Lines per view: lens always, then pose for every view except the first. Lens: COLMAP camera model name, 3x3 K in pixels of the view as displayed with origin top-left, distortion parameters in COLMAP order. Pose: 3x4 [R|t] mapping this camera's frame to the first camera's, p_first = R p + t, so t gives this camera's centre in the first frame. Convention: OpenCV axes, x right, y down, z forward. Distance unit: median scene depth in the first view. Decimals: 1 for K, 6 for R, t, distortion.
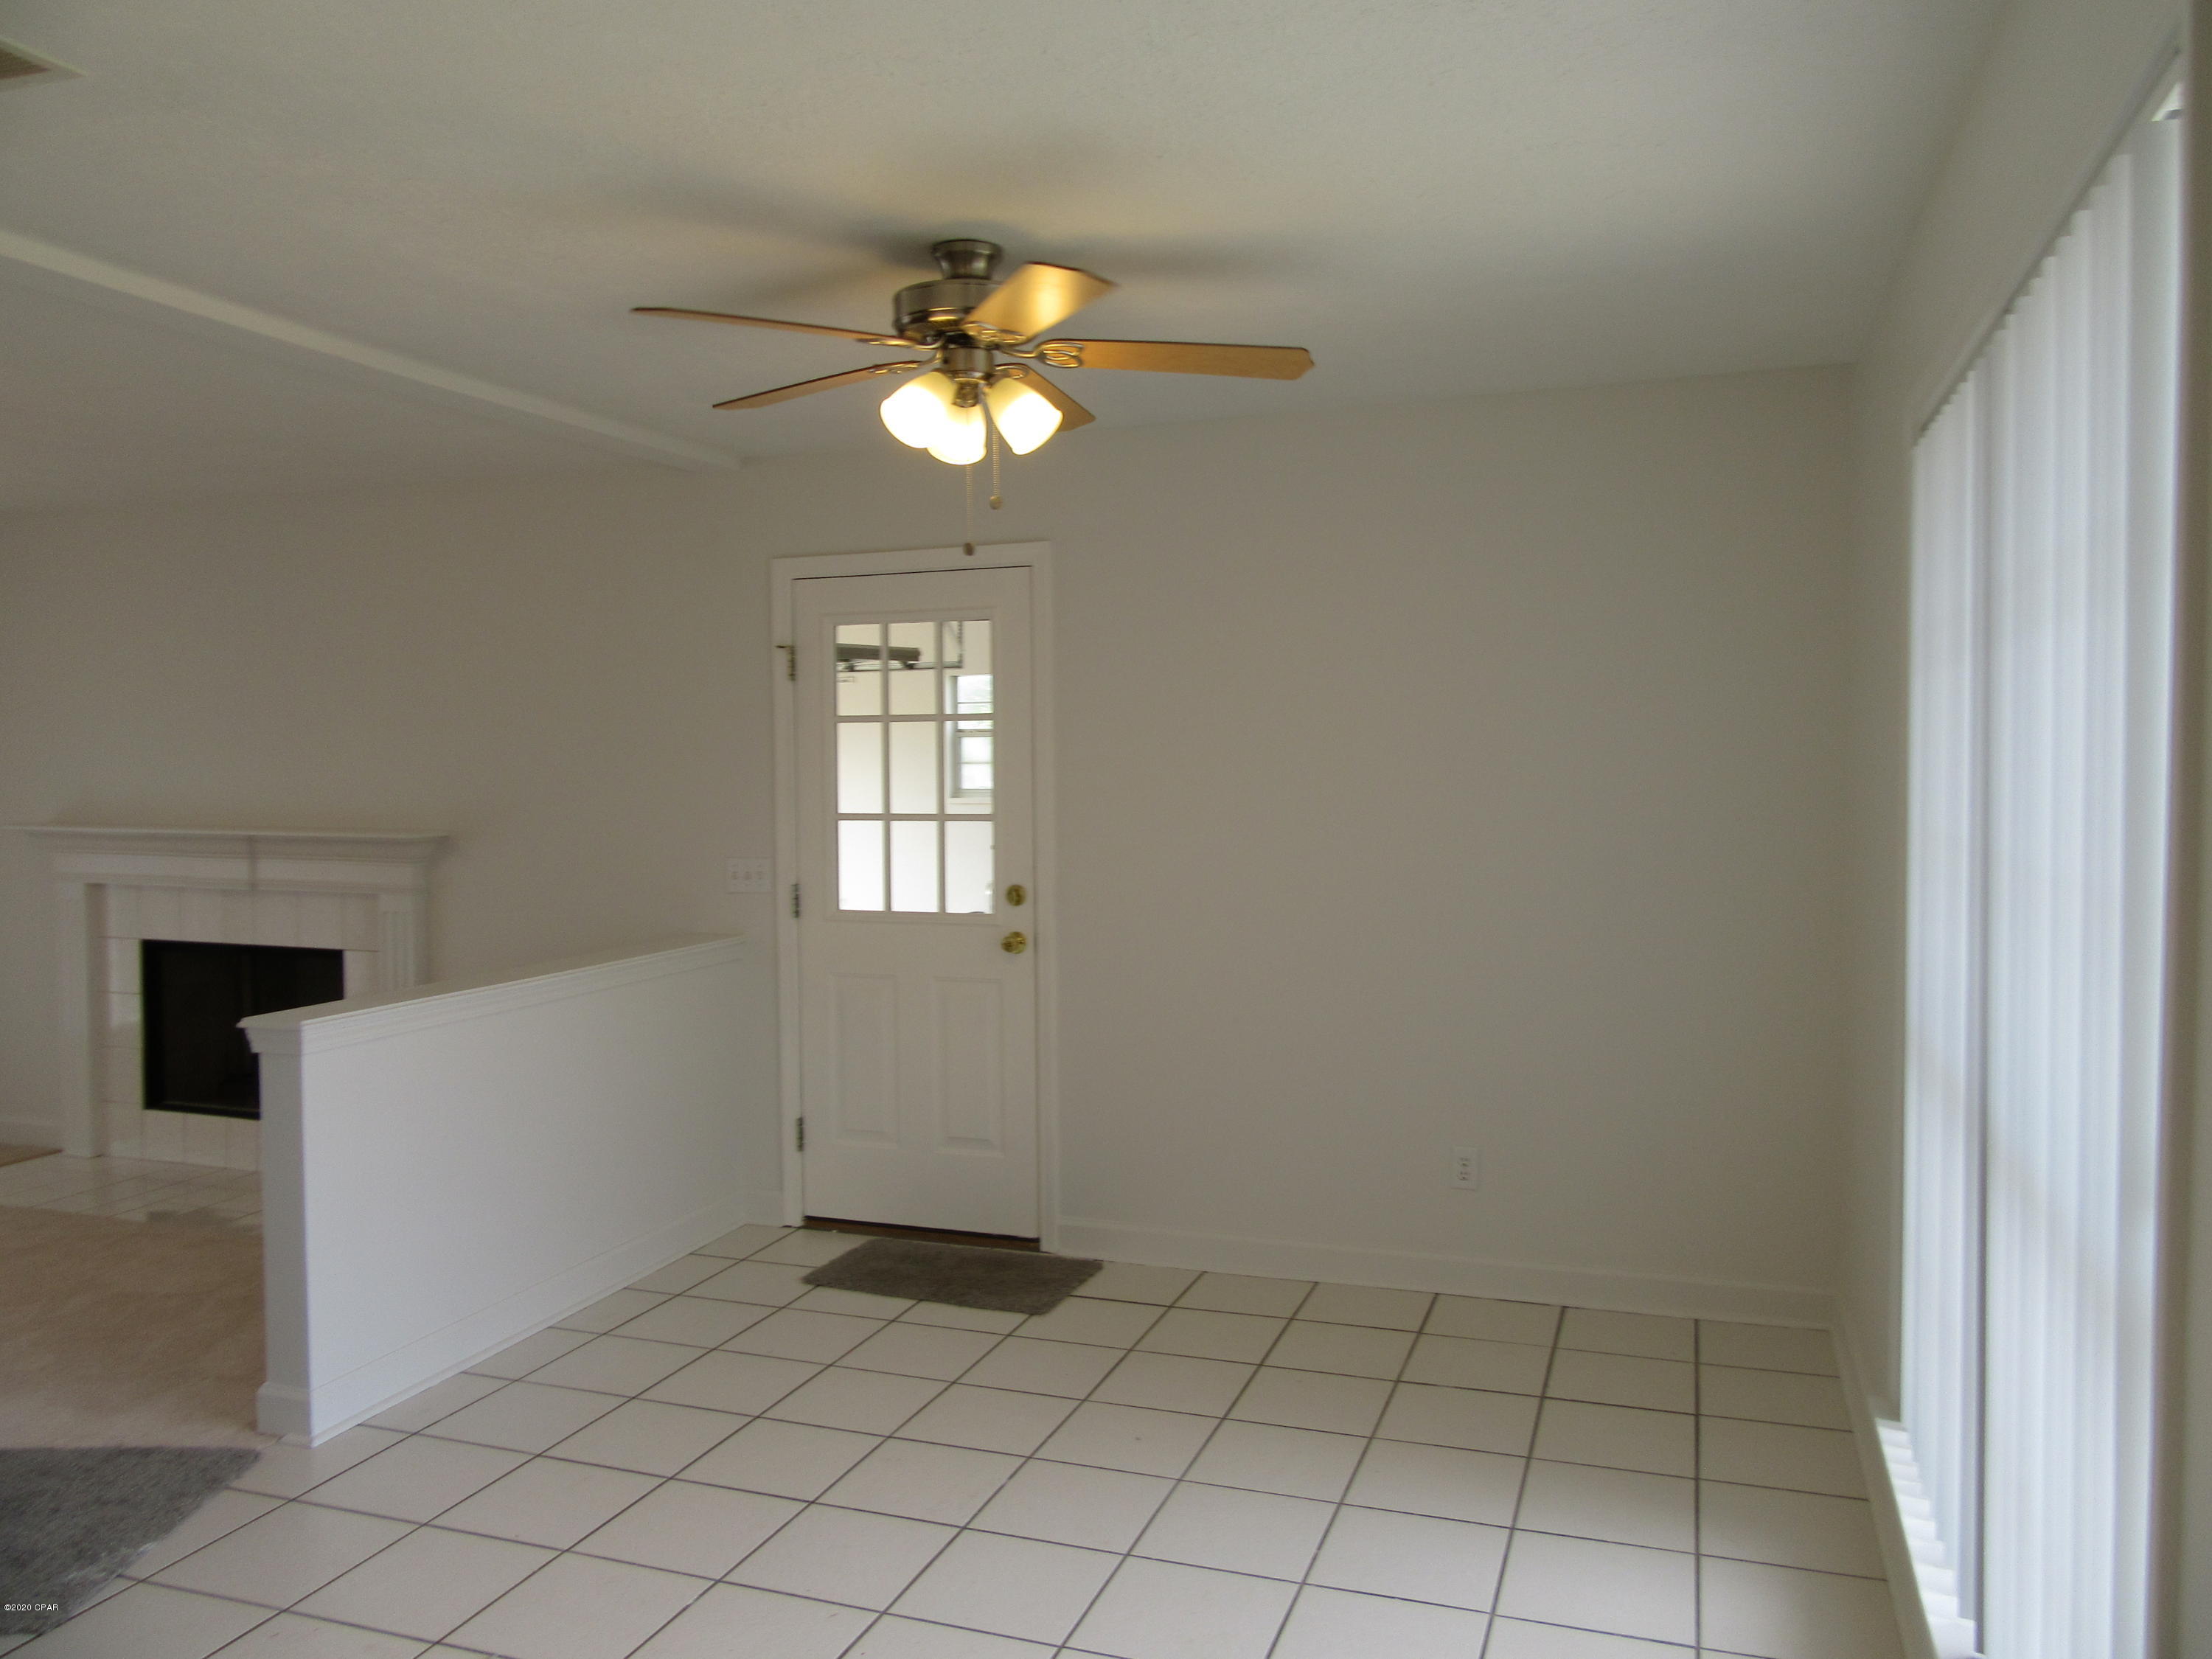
lens RADIAL K [[1615.9, 0, 1115.6], [0, 1615.9, 821.1], [0, 0, 1]] dist [0.005265, 0.004233]
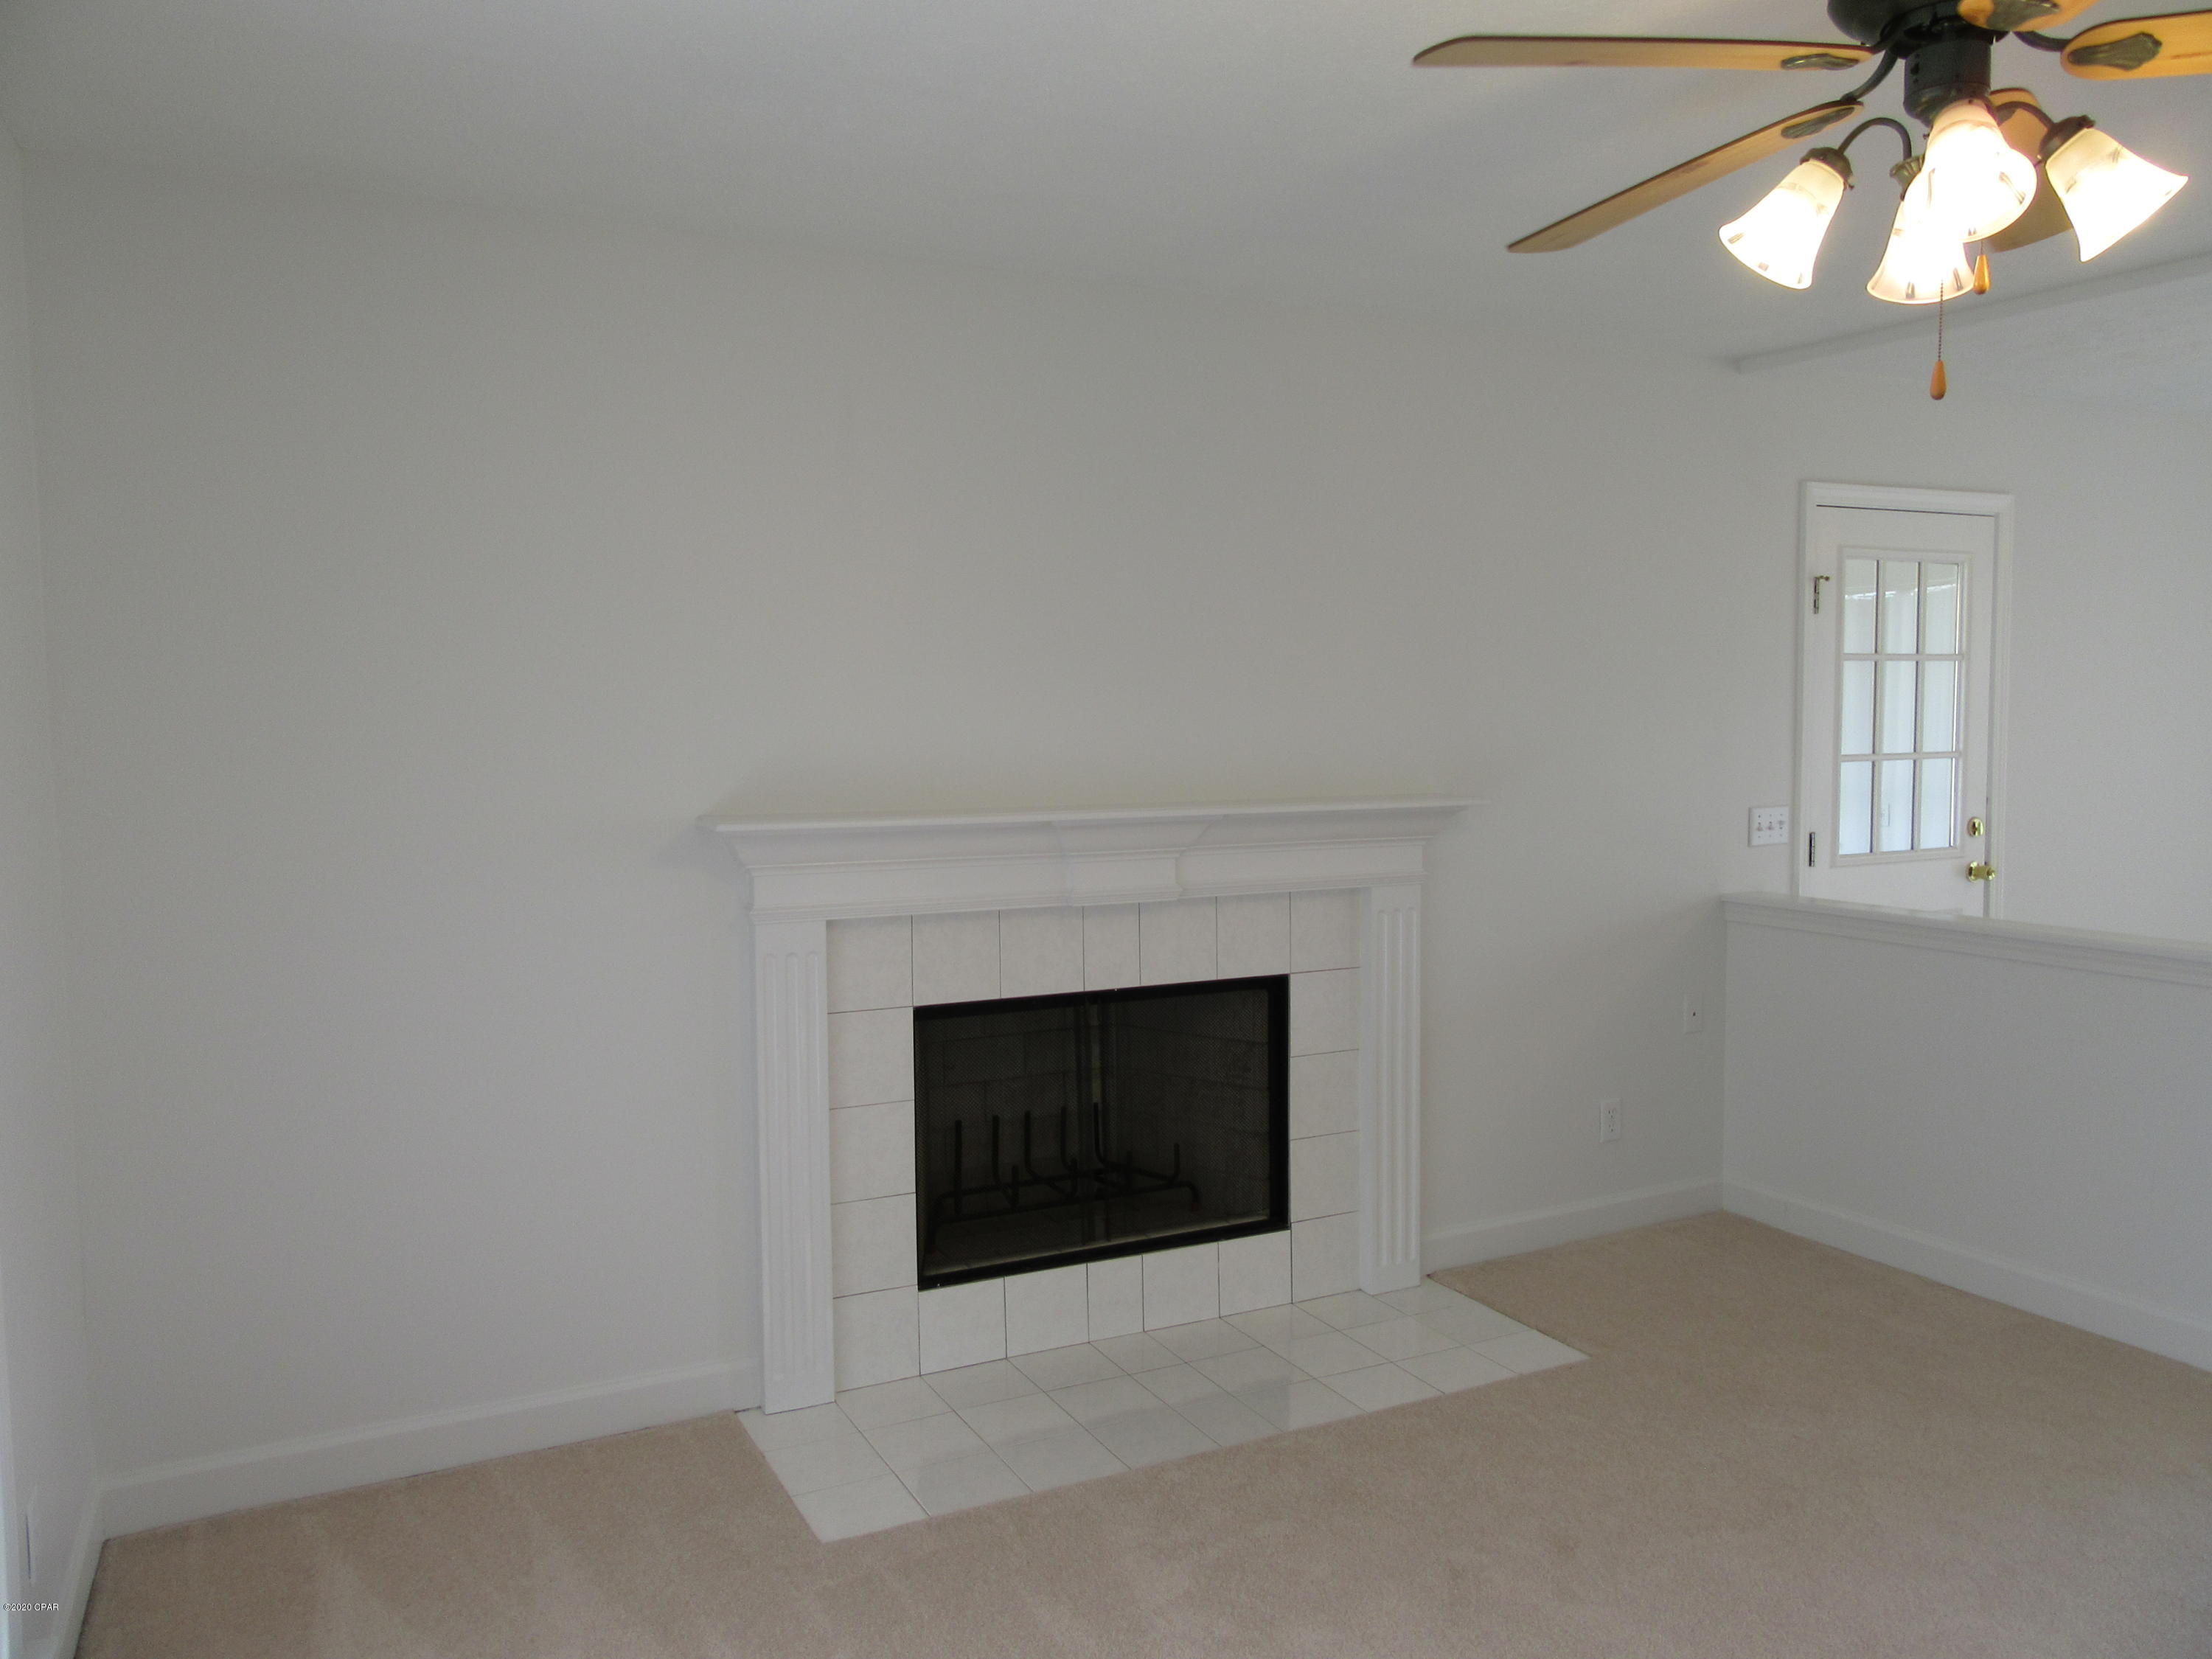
lens RADIAL K [[1615.9, 0, 1115.6], [0, 1615.9, 821.1], [0, 0, 1]] dist [0.005265, 0.004233]
pose [[0.695380, -0.056422, 0.716424, -1.062847], [0.032049, 0.998356, 0.047517, -0.022971], [-0.717927, -0.010082, 0.696045, 0.583305]]
